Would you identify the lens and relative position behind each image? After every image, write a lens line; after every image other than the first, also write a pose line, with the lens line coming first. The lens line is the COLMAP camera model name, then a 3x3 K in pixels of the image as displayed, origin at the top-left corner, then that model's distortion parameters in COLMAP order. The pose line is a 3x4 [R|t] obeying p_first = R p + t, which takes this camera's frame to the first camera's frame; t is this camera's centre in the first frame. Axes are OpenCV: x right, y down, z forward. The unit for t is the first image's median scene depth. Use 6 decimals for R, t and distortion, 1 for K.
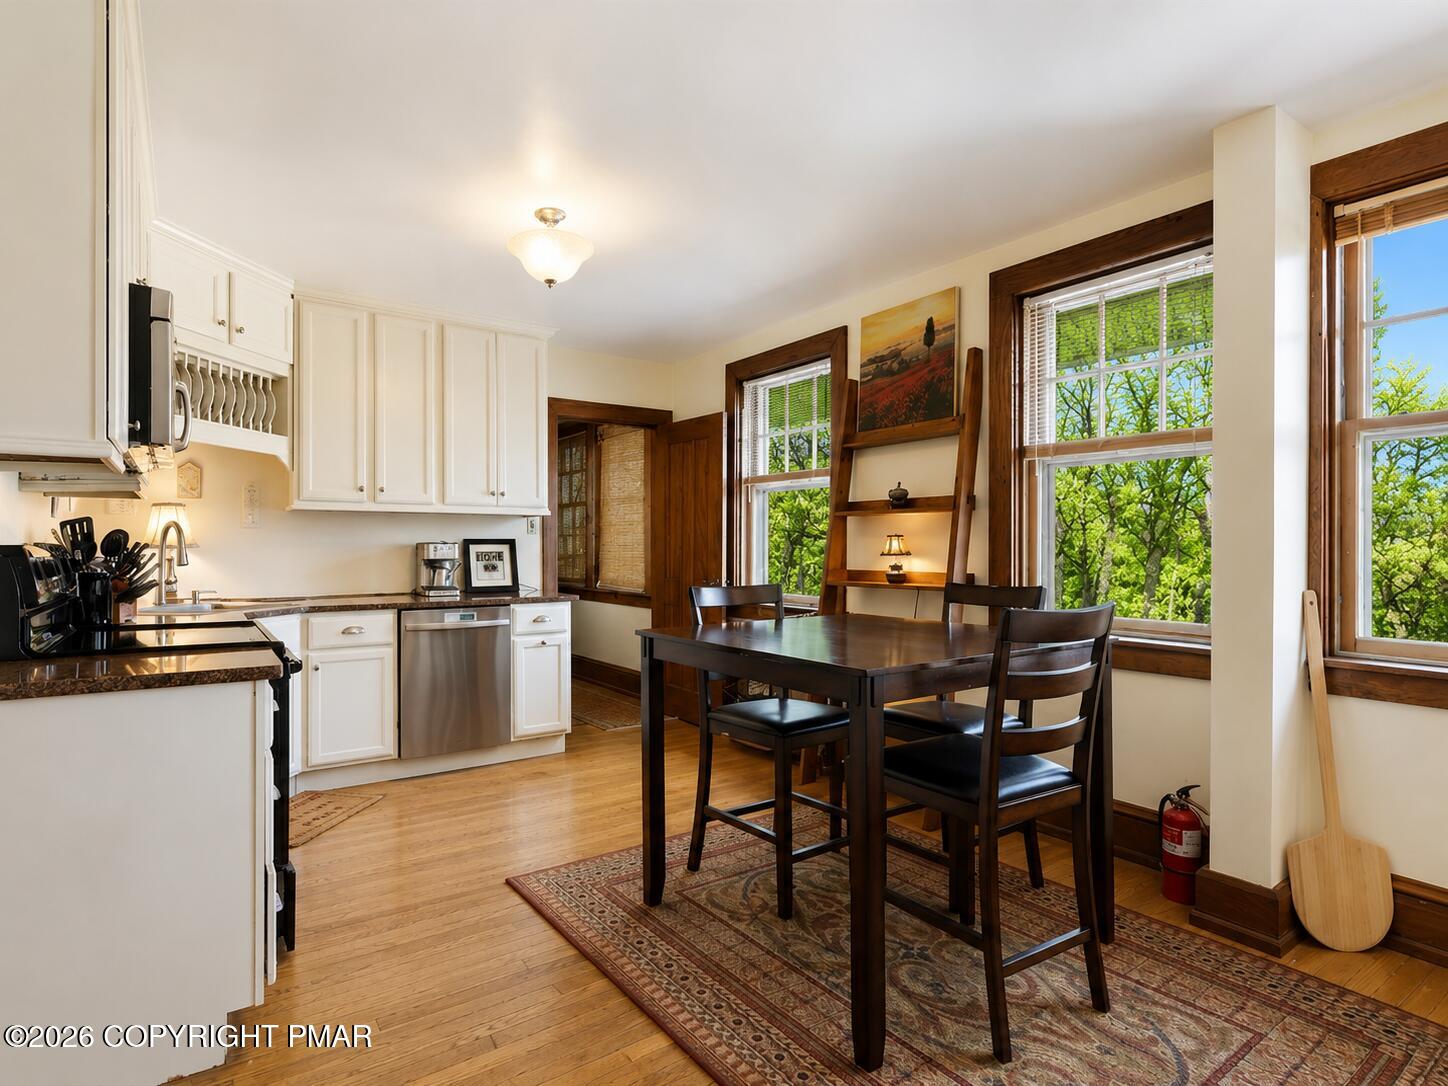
lens RADIAL K [[748.1, 0, 710.0], [0, 748.1, 541.7], [0, 0, 1]] dist [-0.003233, -0.001001]
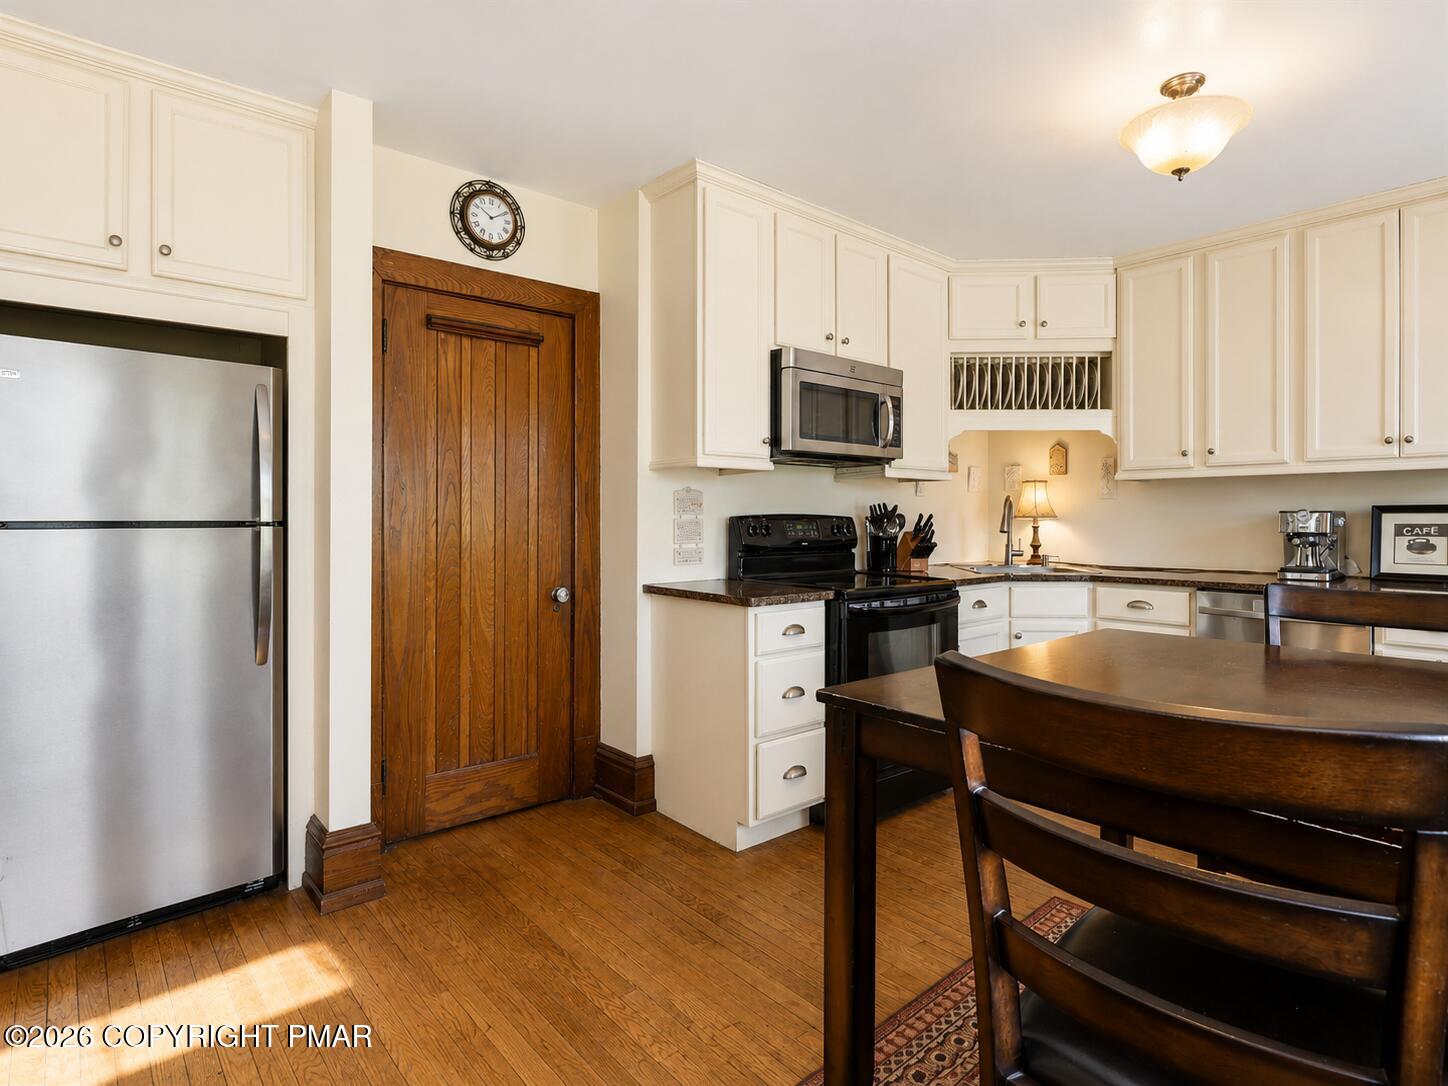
lens RADIAL K [[748.1, 0, 710.0], [0, 748.1, 541.7], [0, 0, 1]] dist [-0.003233, -0.001001]
pose [[0.083652, 0.037038, -0.995806, 0.376438], [0.012871, 0.999186, 0.038245, -0.005271], [0.996412, -0.016016, 0.083107, 0.332879]]
